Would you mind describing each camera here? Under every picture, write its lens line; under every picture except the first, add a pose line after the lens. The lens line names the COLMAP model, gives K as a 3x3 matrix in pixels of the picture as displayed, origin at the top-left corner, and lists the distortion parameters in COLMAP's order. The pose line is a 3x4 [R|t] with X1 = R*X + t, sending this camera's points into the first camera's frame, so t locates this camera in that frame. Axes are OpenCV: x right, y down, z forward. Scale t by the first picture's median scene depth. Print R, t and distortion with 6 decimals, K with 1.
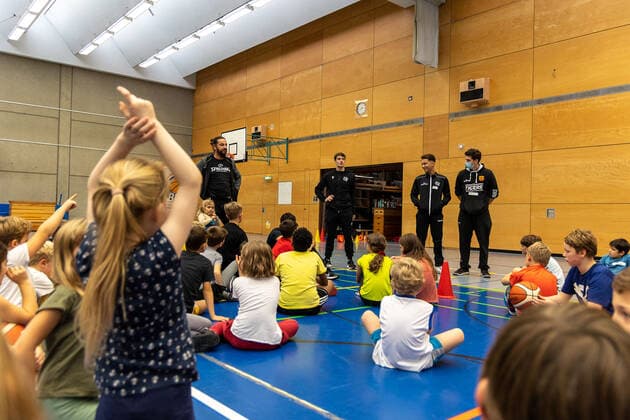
lens RADIAL K [[520.1, 0, 316.4], [0, 520.1, 192.6], [0, 0, 1]] dist [-0.016300, 0.021361]
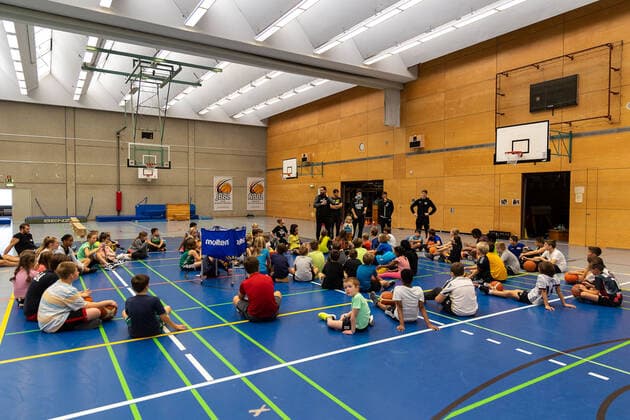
lens RADIAL K [[429.4, 0, 318.8], [0, 429.4, 205.4], [0, 0, 1]] dist [-0.008582, -0.000398]
pose [[0.991604, -0.018286, -0.128013, 0.132842], [0.026921, 0.997453, 0.066054, -0.072313], [0.126479, -0.068946, 0.989570, -0.455519]]
